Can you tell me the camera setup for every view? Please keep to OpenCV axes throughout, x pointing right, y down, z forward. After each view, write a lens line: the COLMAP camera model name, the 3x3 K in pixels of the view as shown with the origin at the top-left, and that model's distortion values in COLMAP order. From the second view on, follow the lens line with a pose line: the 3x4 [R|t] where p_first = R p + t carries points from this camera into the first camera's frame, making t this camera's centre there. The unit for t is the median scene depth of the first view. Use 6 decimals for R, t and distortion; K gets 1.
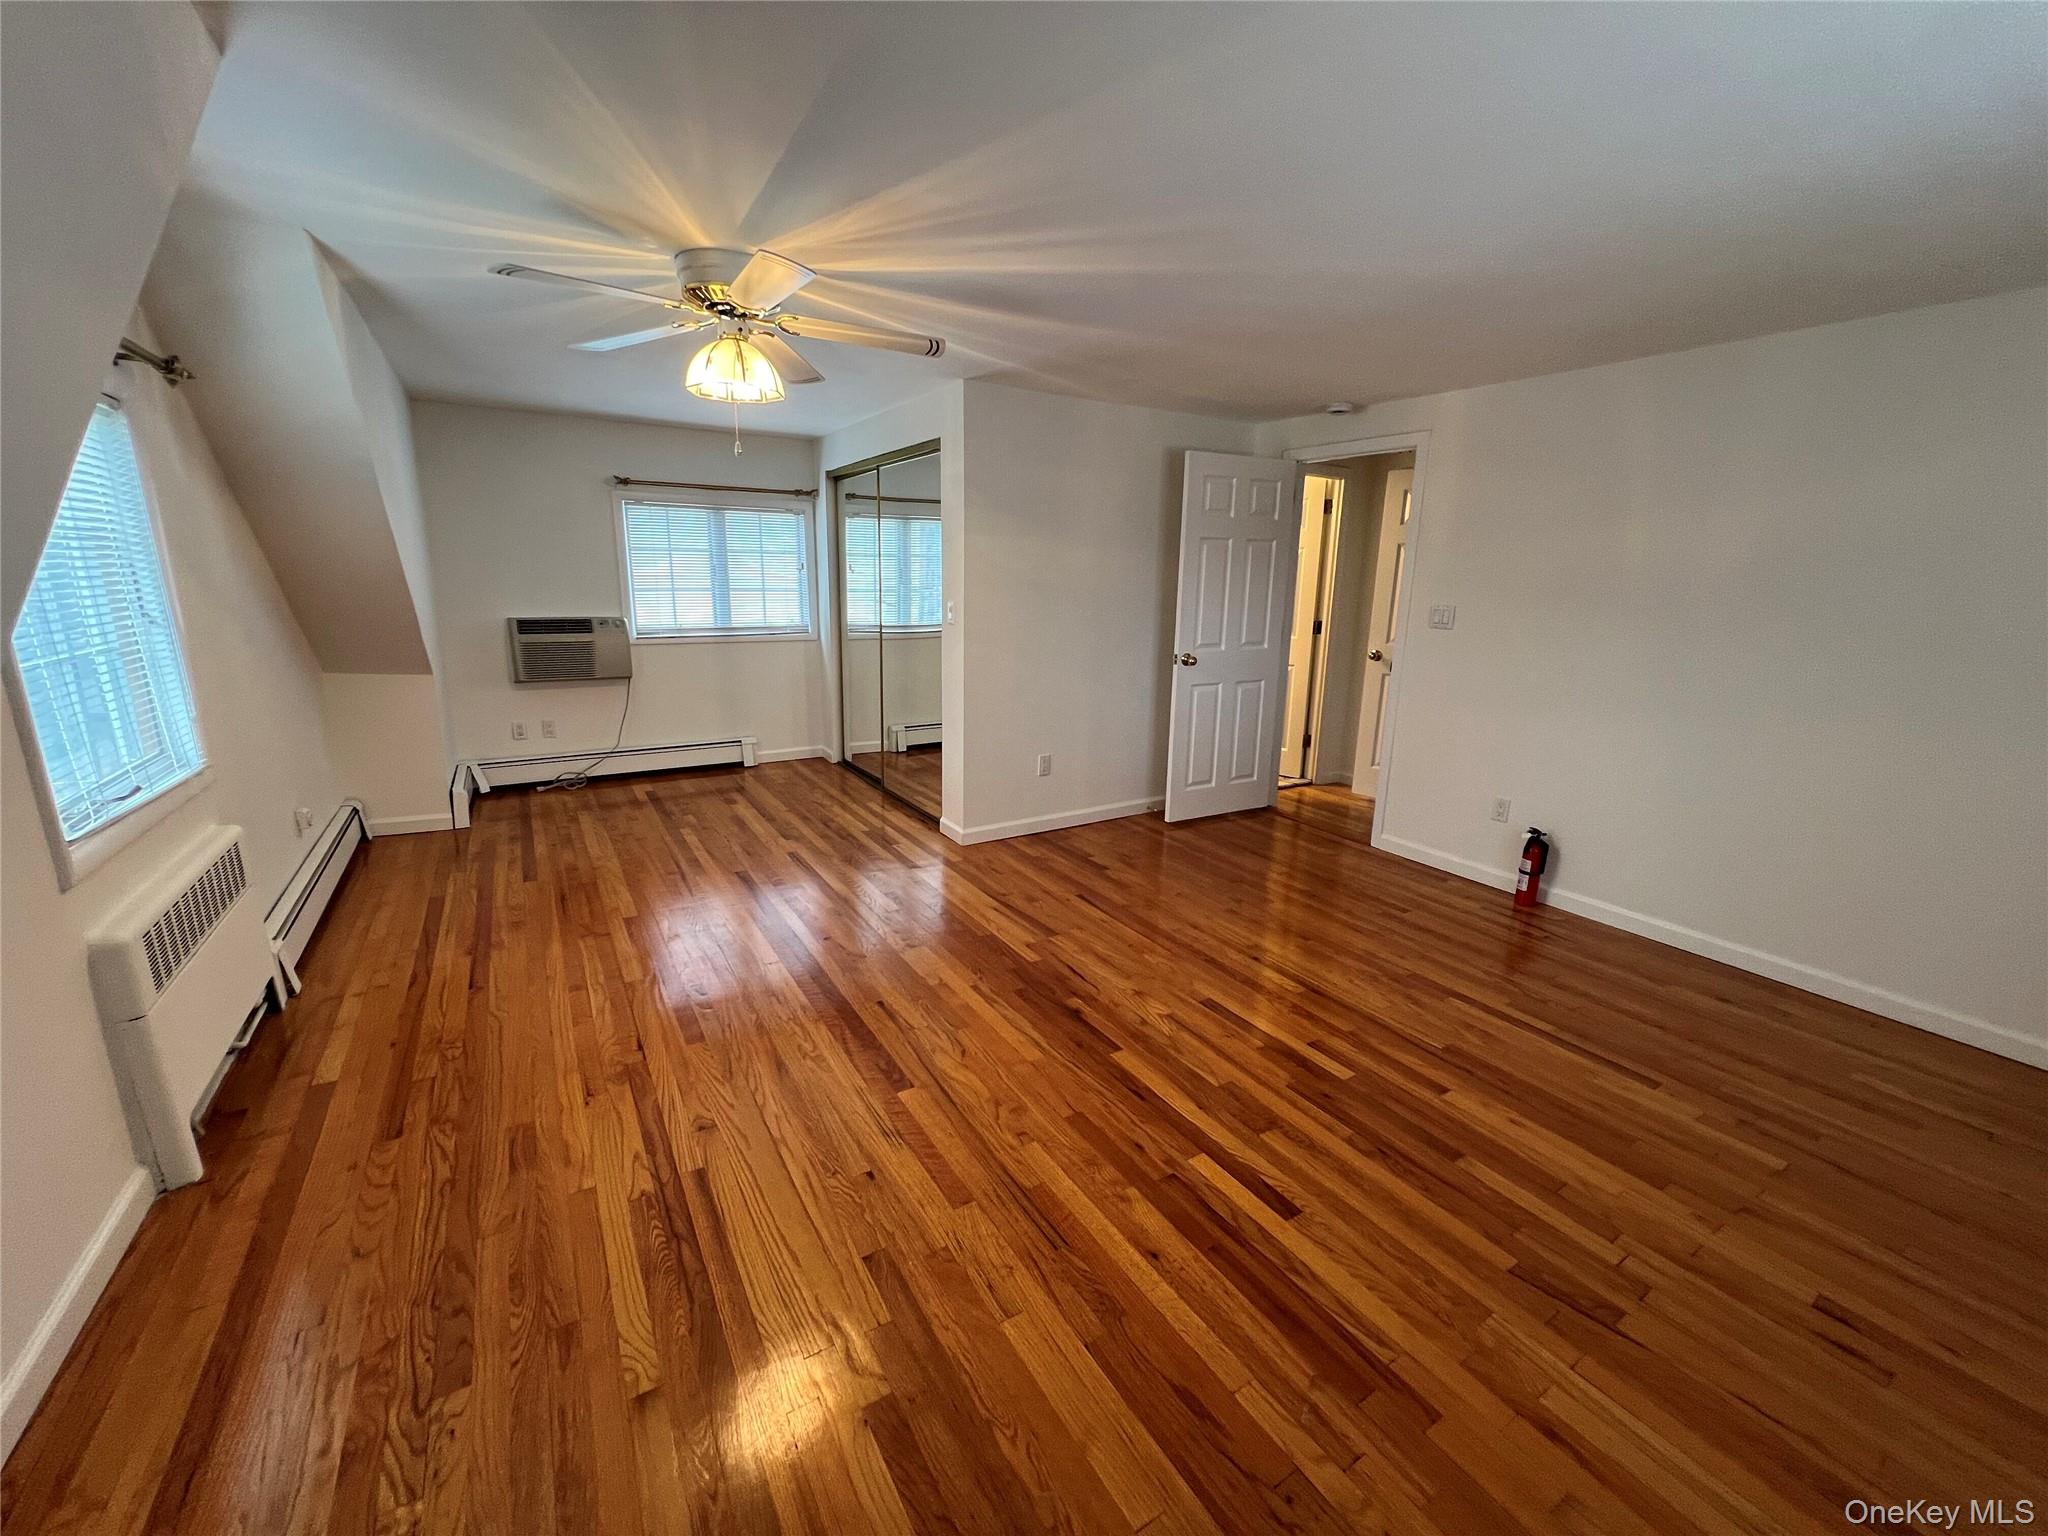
lens RADIAL K [[818.7, 0, 1022.7], [0, 818.7, 763.9], [0, 0, 1]] dist [-0.002868, 0.000023]
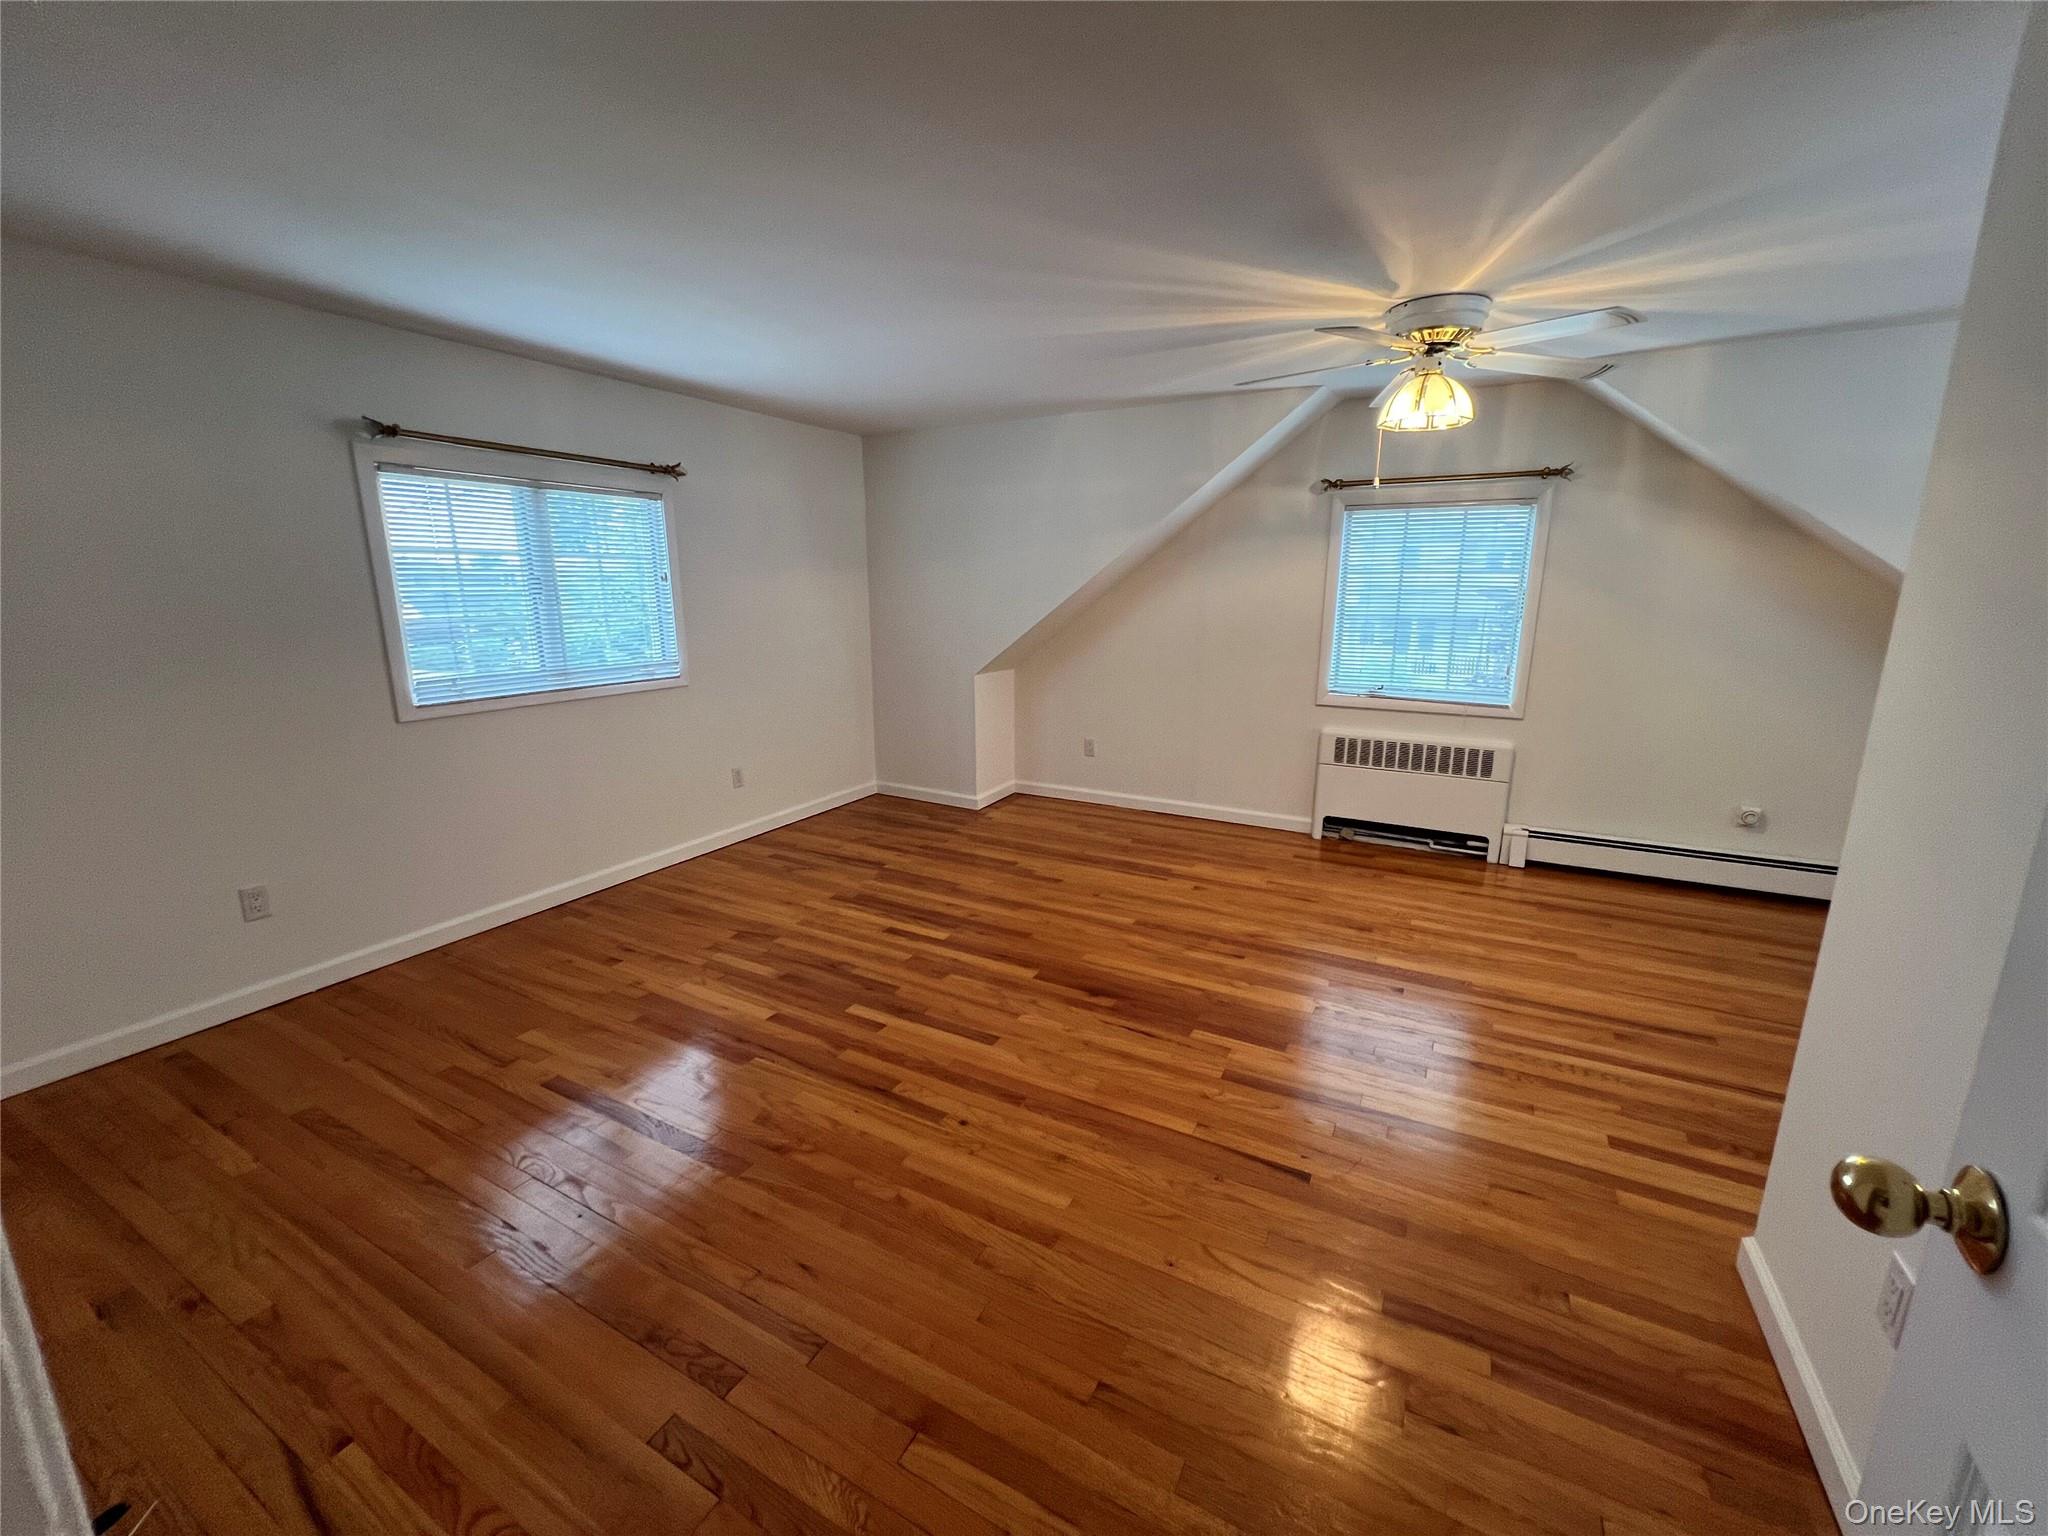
lens RADIAL K [[818.7, 0, 1022.7], [0, 818.7, 763.9], [0, 0, 1]] dist [-0.002868, 0.000023]
pose [[-0.866704, 0.085183, -0.491496, 0.756628], [-0.133039, 0.910148, 0.392342, -0.438526], [0.480755, 0.405432, -0.777495, 1.951972]]
